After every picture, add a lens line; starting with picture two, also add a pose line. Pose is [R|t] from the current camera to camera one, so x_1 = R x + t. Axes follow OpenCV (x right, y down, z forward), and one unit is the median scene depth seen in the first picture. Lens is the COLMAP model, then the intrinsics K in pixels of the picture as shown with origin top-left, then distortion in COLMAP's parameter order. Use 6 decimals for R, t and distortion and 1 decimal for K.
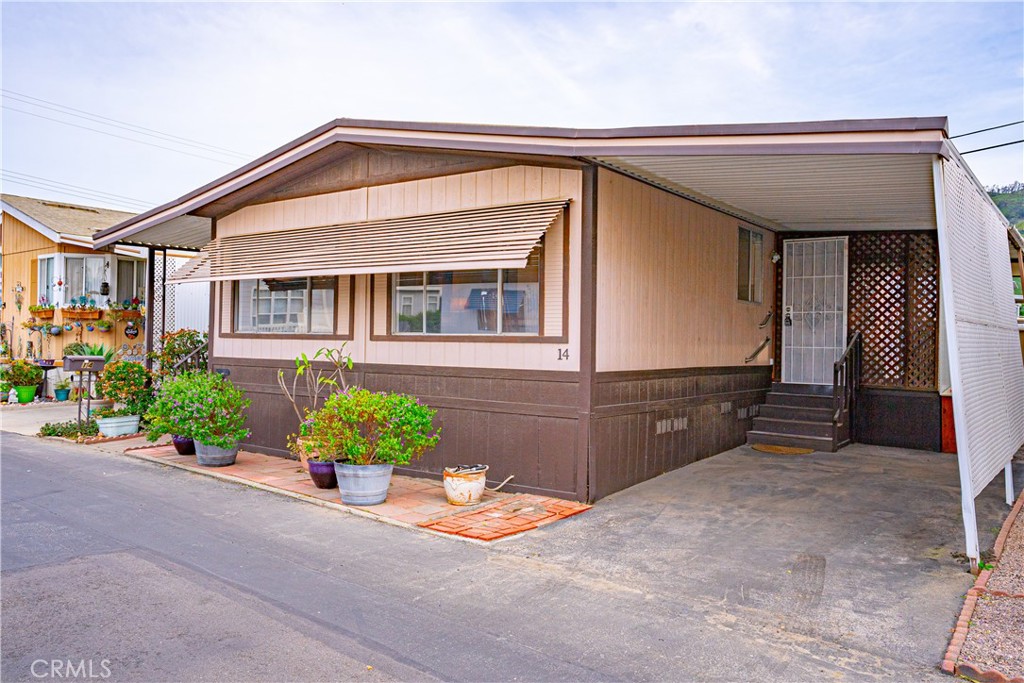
lens RADIAL K [[768.4, 0, 512.2], [0, 768.4, 344.6], [0, 0, 1]] dist [0.029805, 0.001706]
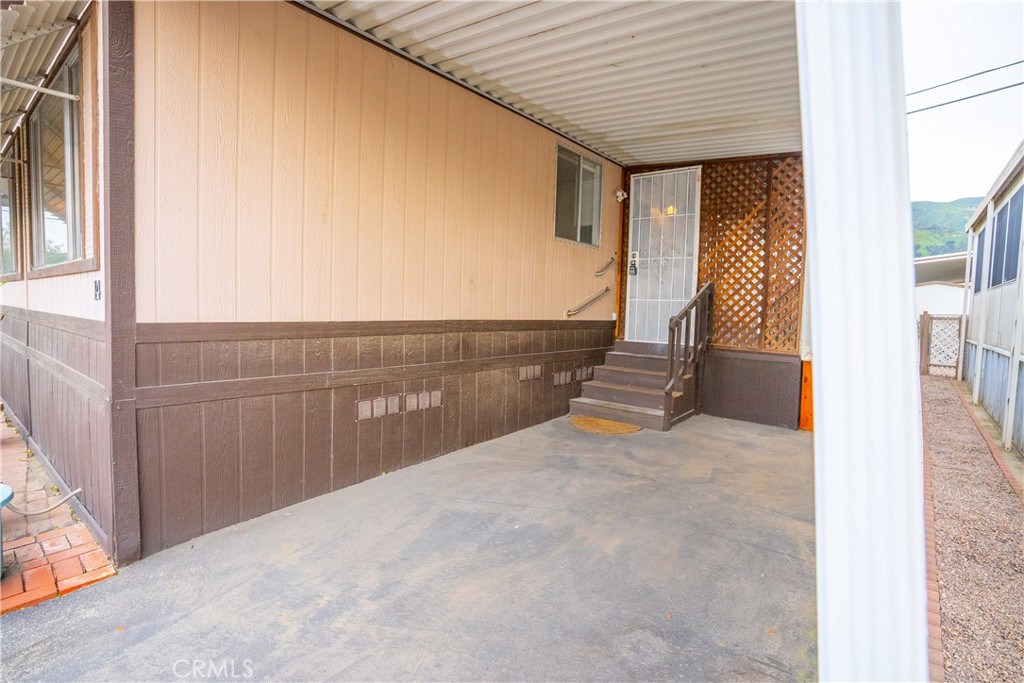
lens RADIAL K [[500.7, 0, 511.6], [0, 500.7, 337.8], [0, 0, 1]] dist [-0.050071, 0.014936]
pose [[0.998763, 0.015502, -0.047252, 0.271521], [-0.012653, 0.998118, 0.060006, 0.015389], [0.048093, -0.059334, 0.997079, 0.471912]]
